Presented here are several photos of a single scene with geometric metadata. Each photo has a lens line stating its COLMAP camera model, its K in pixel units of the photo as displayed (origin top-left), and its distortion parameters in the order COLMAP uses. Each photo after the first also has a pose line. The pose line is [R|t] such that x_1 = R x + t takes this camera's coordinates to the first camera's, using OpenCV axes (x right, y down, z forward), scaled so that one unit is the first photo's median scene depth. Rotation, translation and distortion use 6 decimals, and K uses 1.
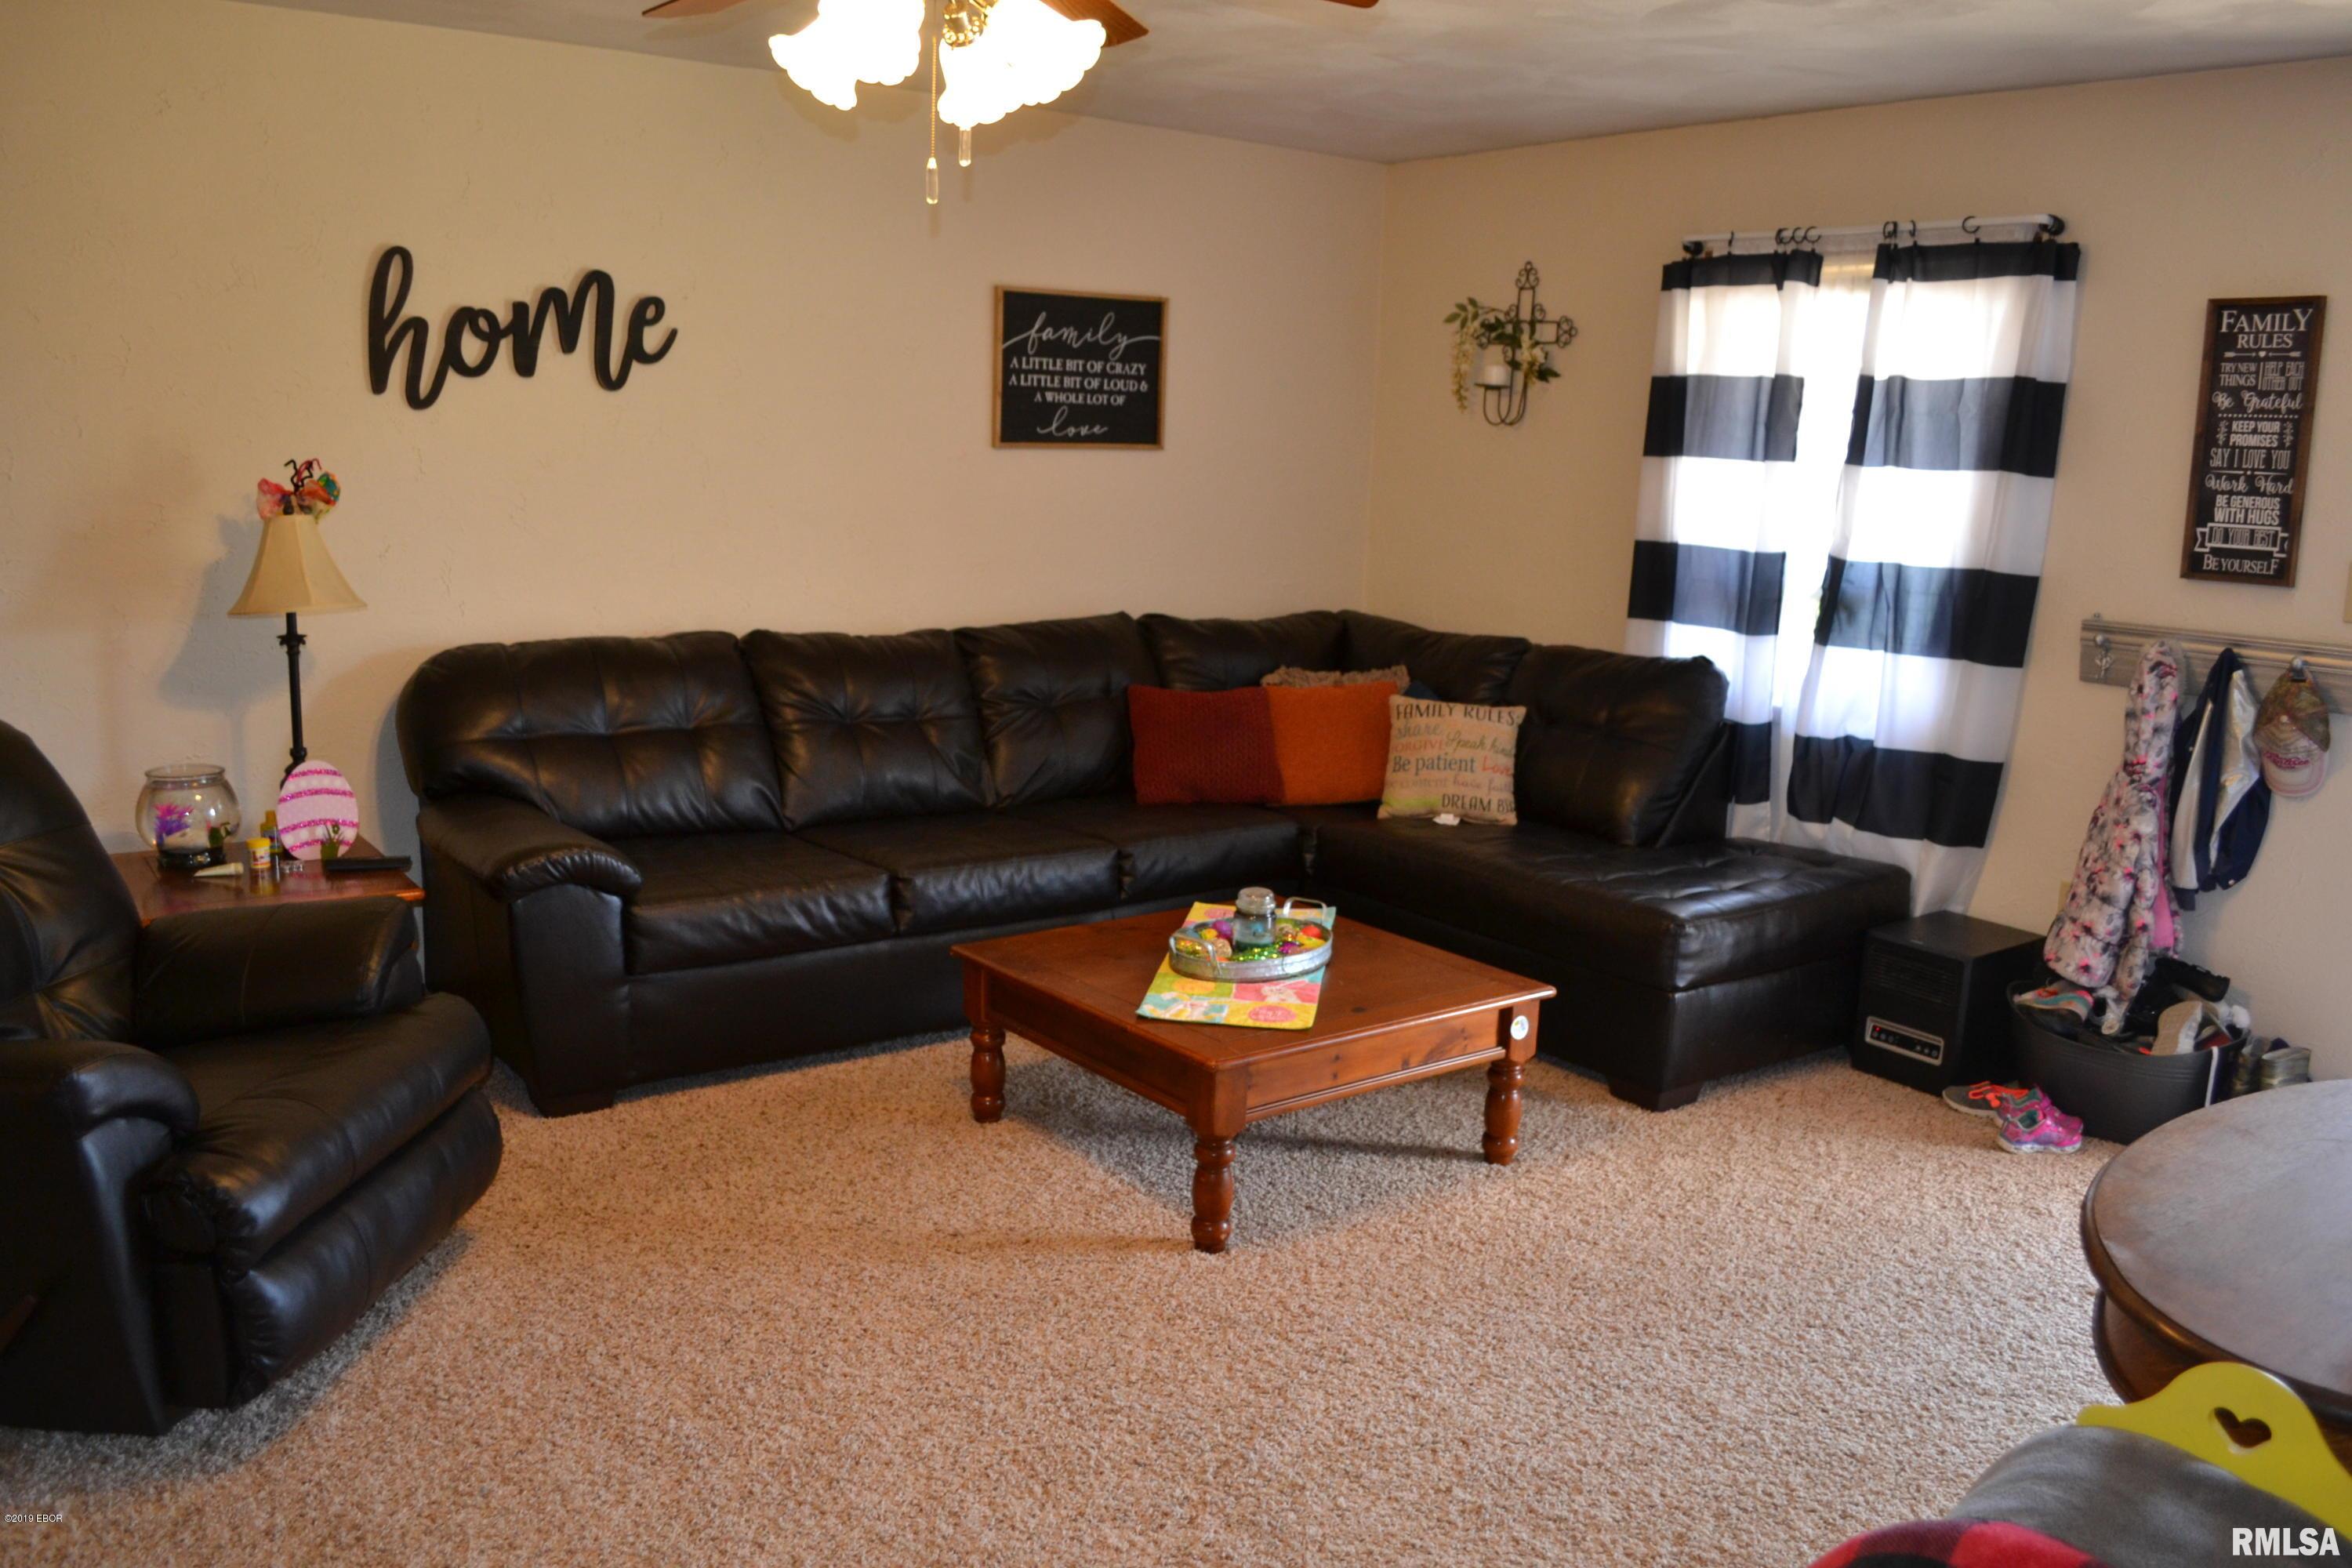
lens RADIAL K [[1826.2, 0, 1176.0], [0, 1826.2, 784.0], [0, 0, 1]] dist [-0.068274, -0.001686]
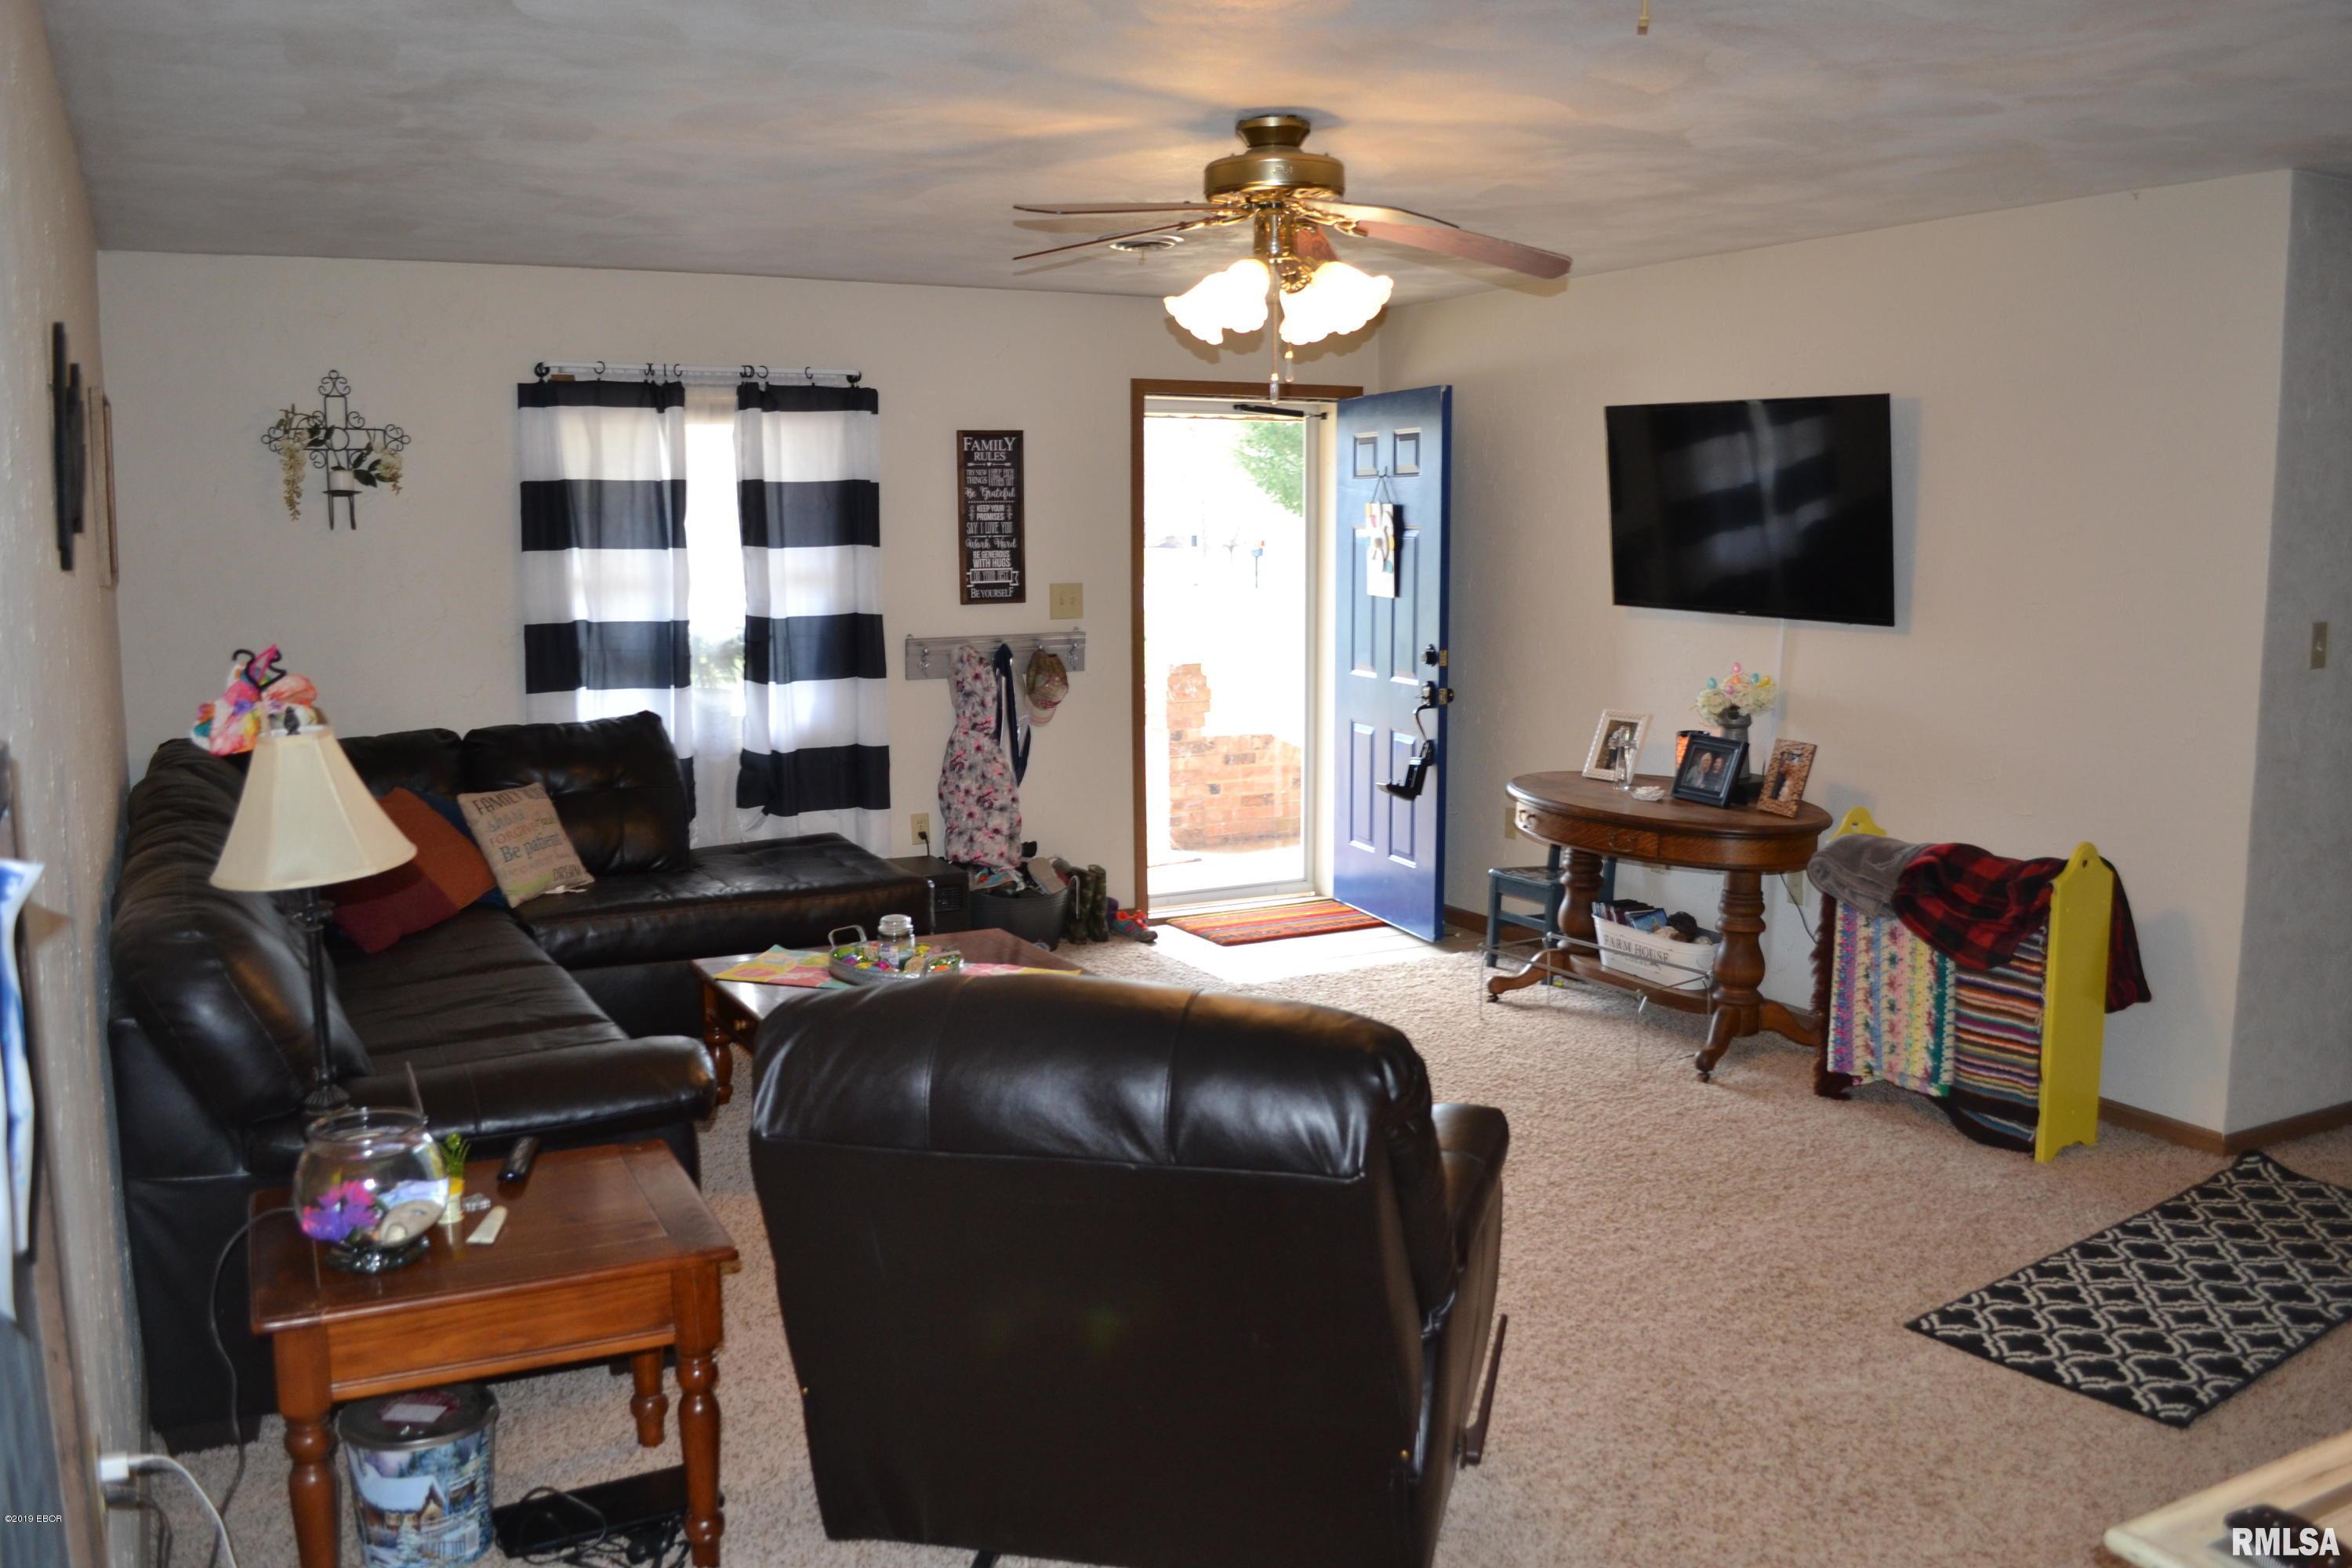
lens RADIAL K [[1930.9, 0, 1091.5], [0, 1930.9, 777.1], [0, 0, 1]] dist [-0.072427, 0.000335]
pose [[0.208151, -0.171134, 0.963009, -1.013656], [0.192328, 0.972514, 0.131252, -0.157881], [-0.959001, 0.157894, 0.235343, 0.477258]]
